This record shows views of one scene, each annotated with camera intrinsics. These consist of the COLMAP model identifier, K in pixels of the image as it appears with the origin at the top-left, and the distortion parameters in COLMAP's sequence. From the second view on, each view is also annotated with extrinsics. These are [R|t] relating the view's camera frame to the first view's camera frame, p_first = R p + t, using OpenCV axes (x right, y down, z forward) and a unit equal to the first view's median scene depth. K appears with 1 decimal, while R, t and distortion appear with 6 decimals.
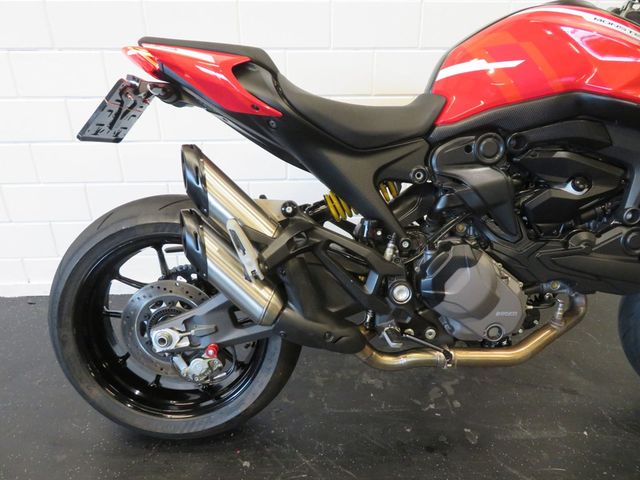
lens RADIAL K [[457.3, 0, 320.0], [0, 457.3, 240.0], [0, 0, 1]] dist [-0.008990, 0.004312]
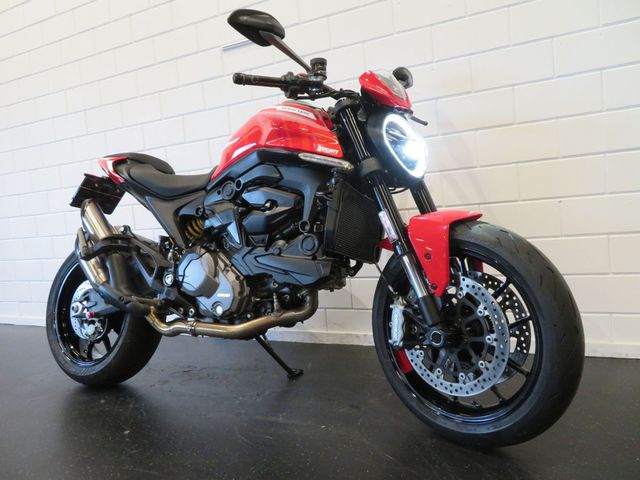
lens RADIAL K [[457.3, 0, 320.0], [0, 457.3, 240.0], [0, 0, 1]] dist [-0.008990, 0.004312]
pose [[0.878868, -0.041584, -0.475249, 1.363416], [-0.118508, 0.945938, -0.301923, 0.394648], [0.462111, 0.321671, 0.826427, -0.110157]]
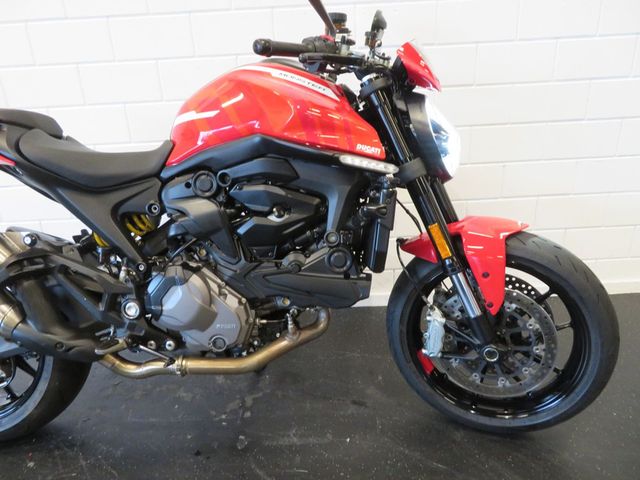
lens RADIAL K [[457.3, 0, 320.0], [0, 457.3, 240.0], [0, 0, 1]] dist [-0.008990, 0.004312]
pose [[0.997676, -0.026608, -0.062720, 0.717624], [0.021937, 0.997016, -0.074008, 0.035714], [0.064502, 0.072460, 0.995283, -0.140106]]
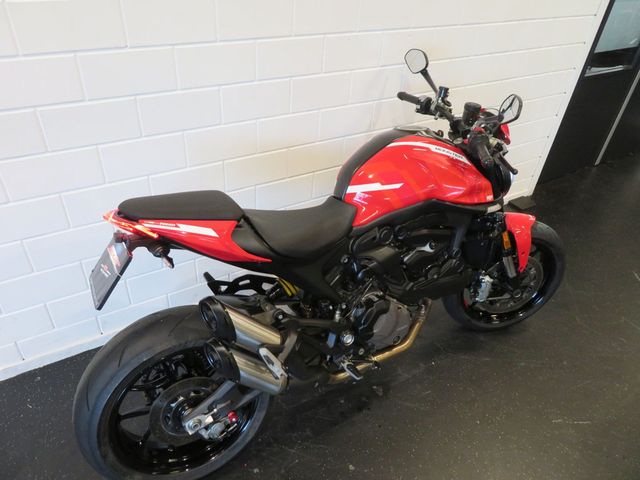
lens RADIAL K [[457.3, 0, 320.0], [0, 457.3, 240.0], [0, 0, 1]] dist [-0.008990, 0.004312]
pose [[0.876659, -0.232906, 0.420979, -0.464886], [0.134345, 0.958713, 0.250642, -0.588031], [-0.461974, -0.163171, 0.871754, -0.240314]]
